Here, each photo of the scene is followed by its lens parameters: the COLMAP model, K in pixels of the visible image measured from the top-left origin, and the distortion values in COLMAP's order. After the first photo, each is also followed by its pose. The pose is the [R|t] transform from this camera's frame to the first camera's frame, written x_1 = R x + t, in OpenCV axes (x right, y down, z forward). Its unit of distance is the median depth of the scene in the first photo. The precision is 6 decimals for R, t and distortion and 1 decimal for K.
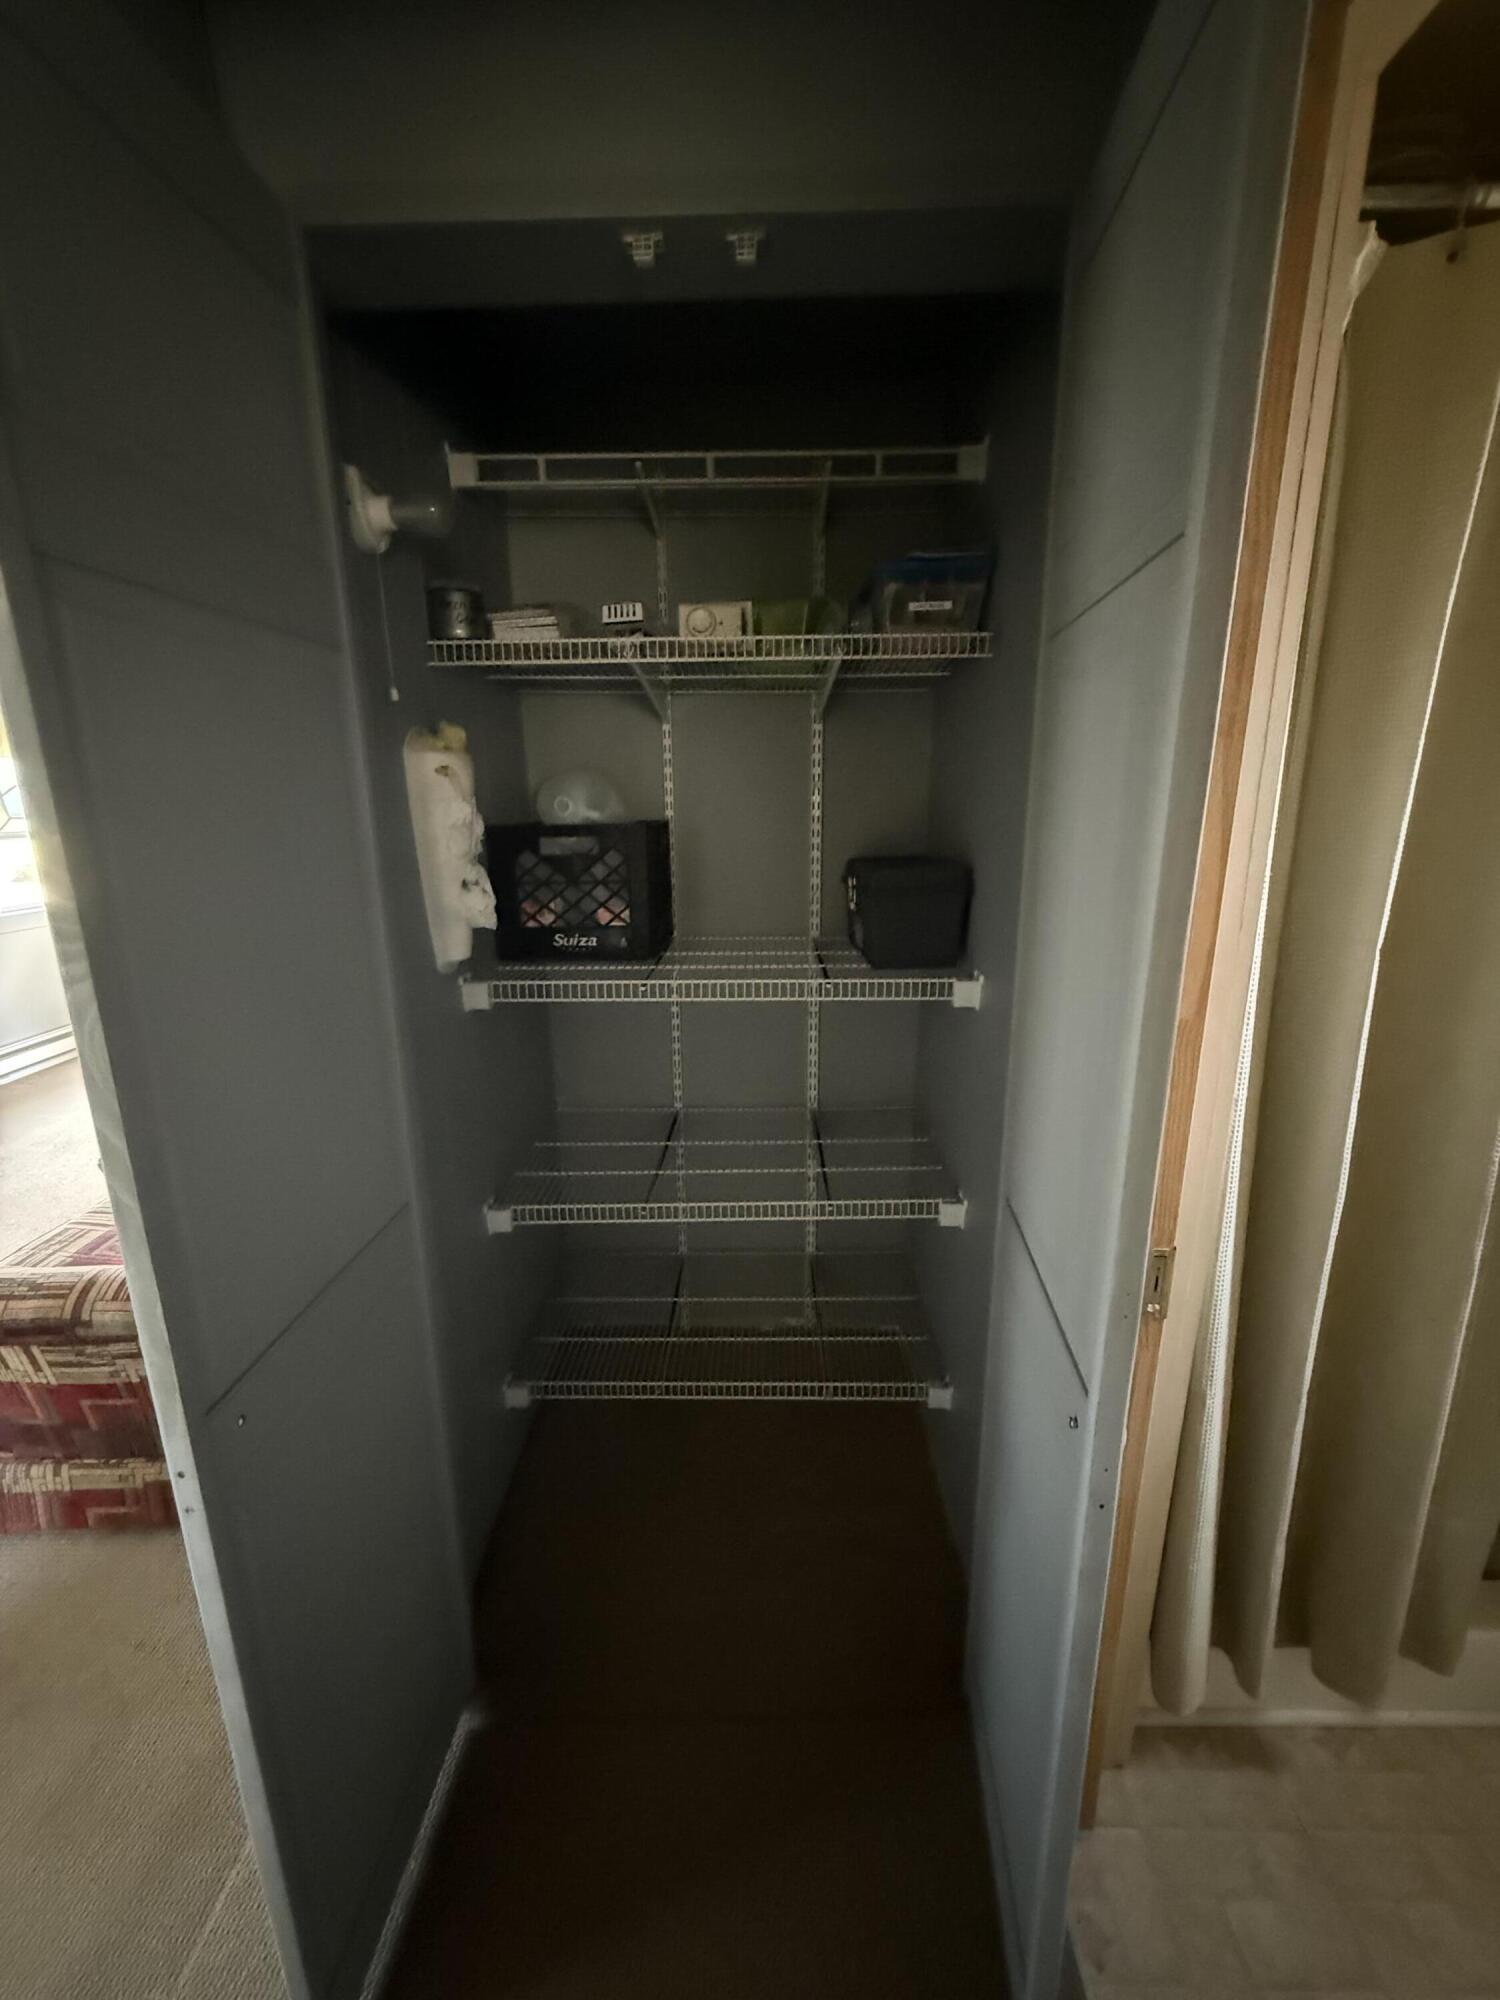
lens RADIAL K [[804.0, 0, 752.9], [0, 804.0, 993.5], [0, 0, 1]] dist [0.001105, 0.000081]
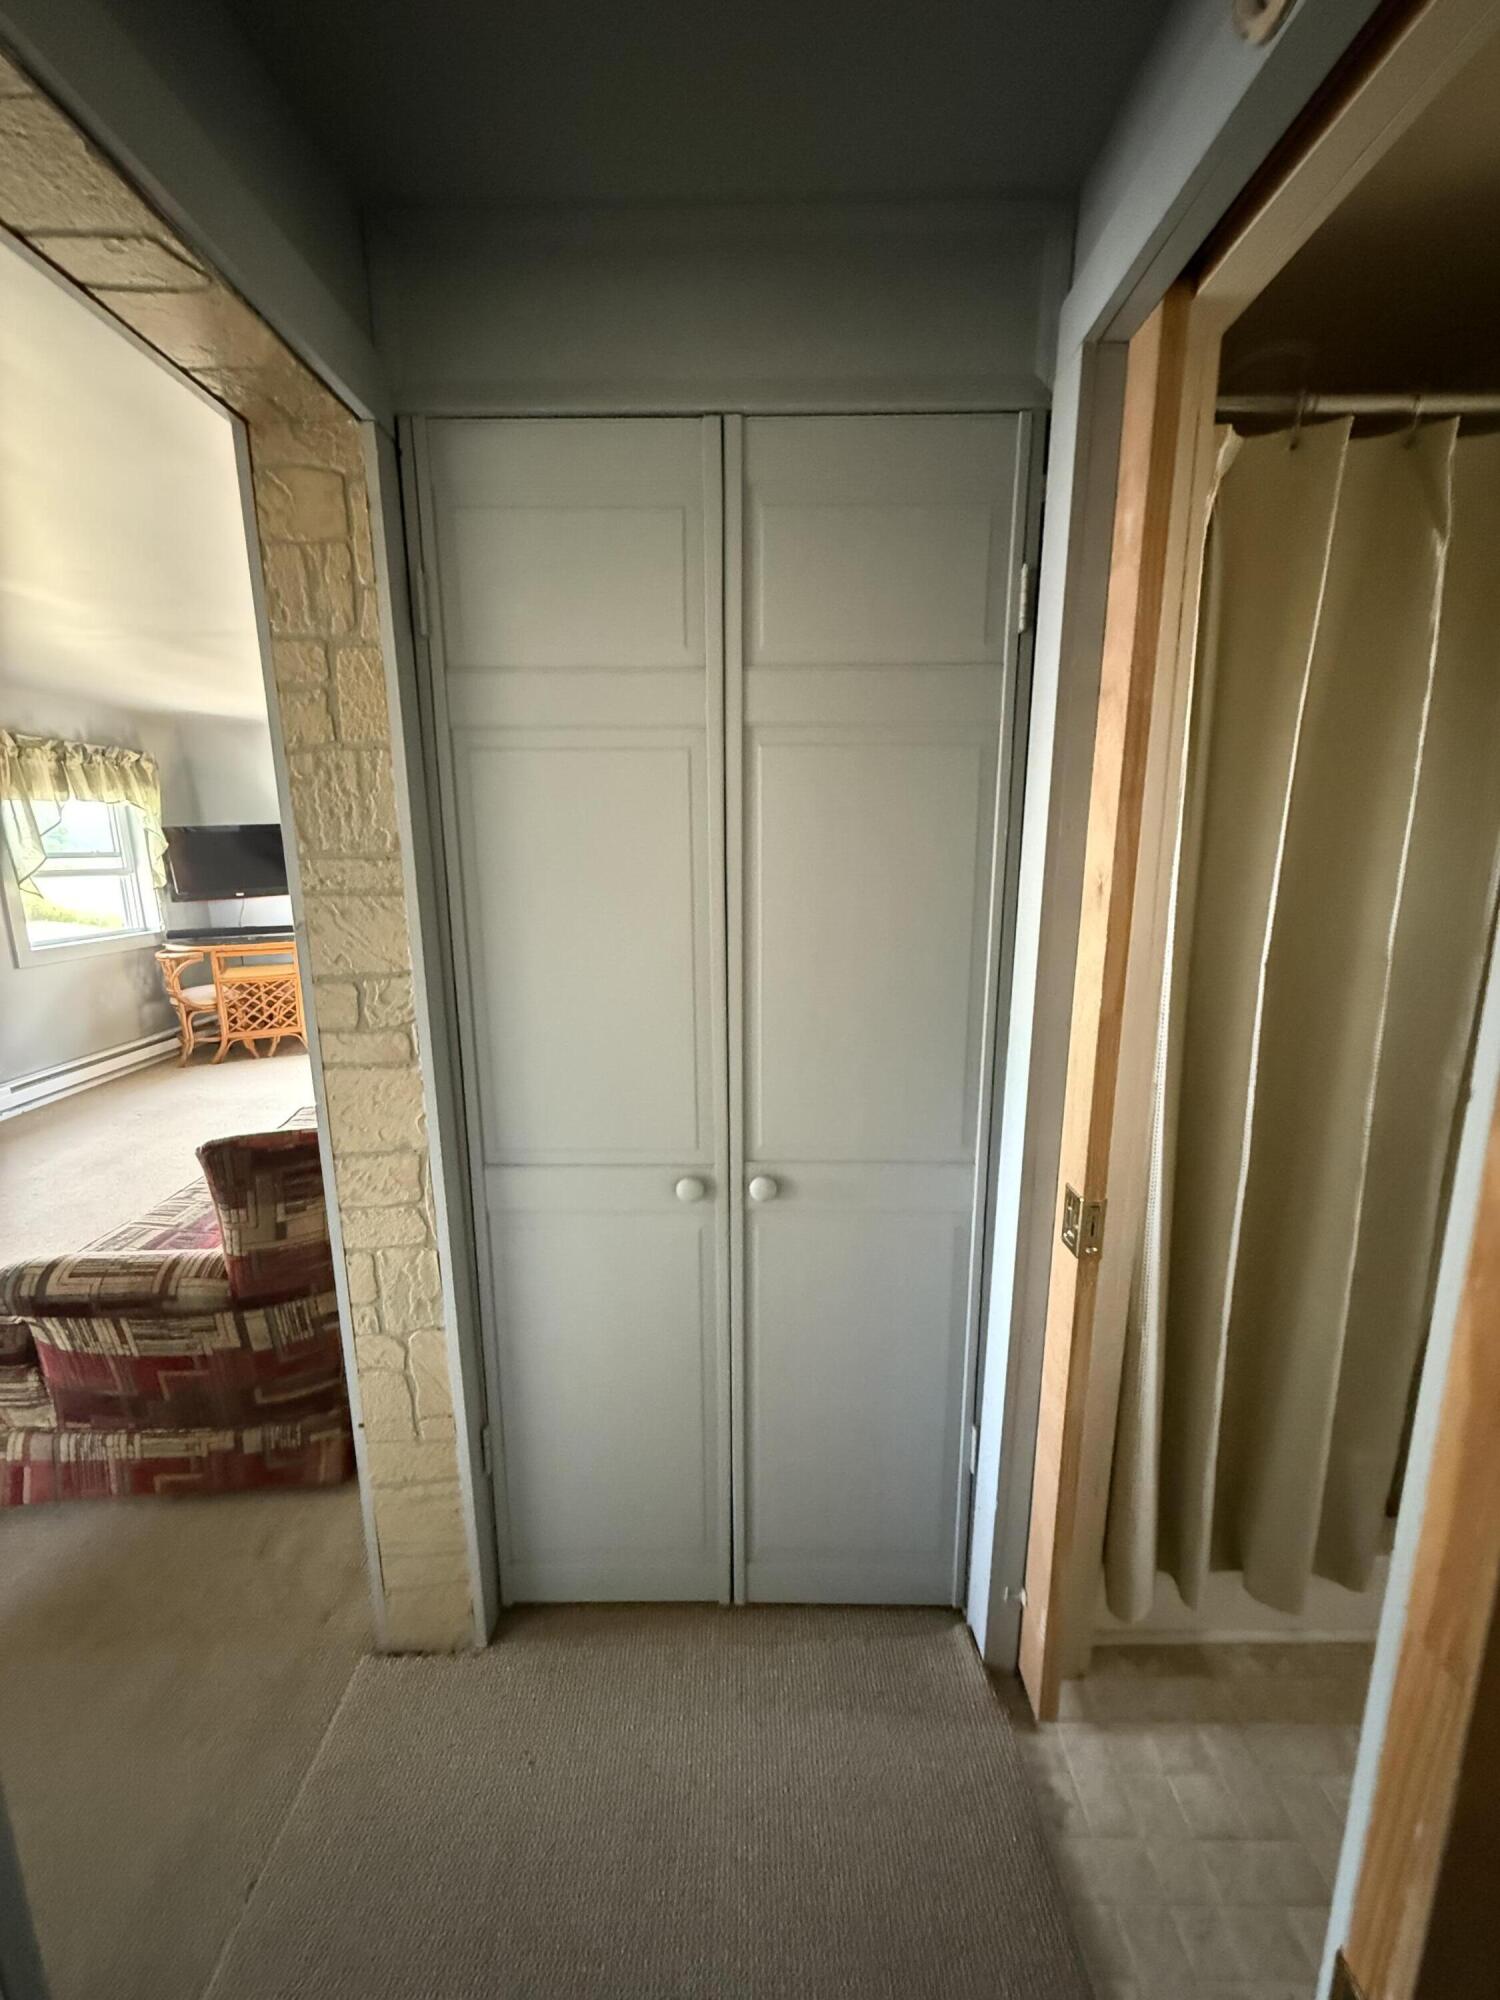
lens RADIAL K [[804.0, 0, 754.3], [0, 804.0, 1002.3], [0, 0, 1]] dist [0.001105, 0.000081]
pose [[0.999829, 0.002778, 0.018286, -0.030067], [-0.001977, 0.999042, -0.043717, 0.041565], [-0.018390, 0.043673, 0.998877, -0.161587]]
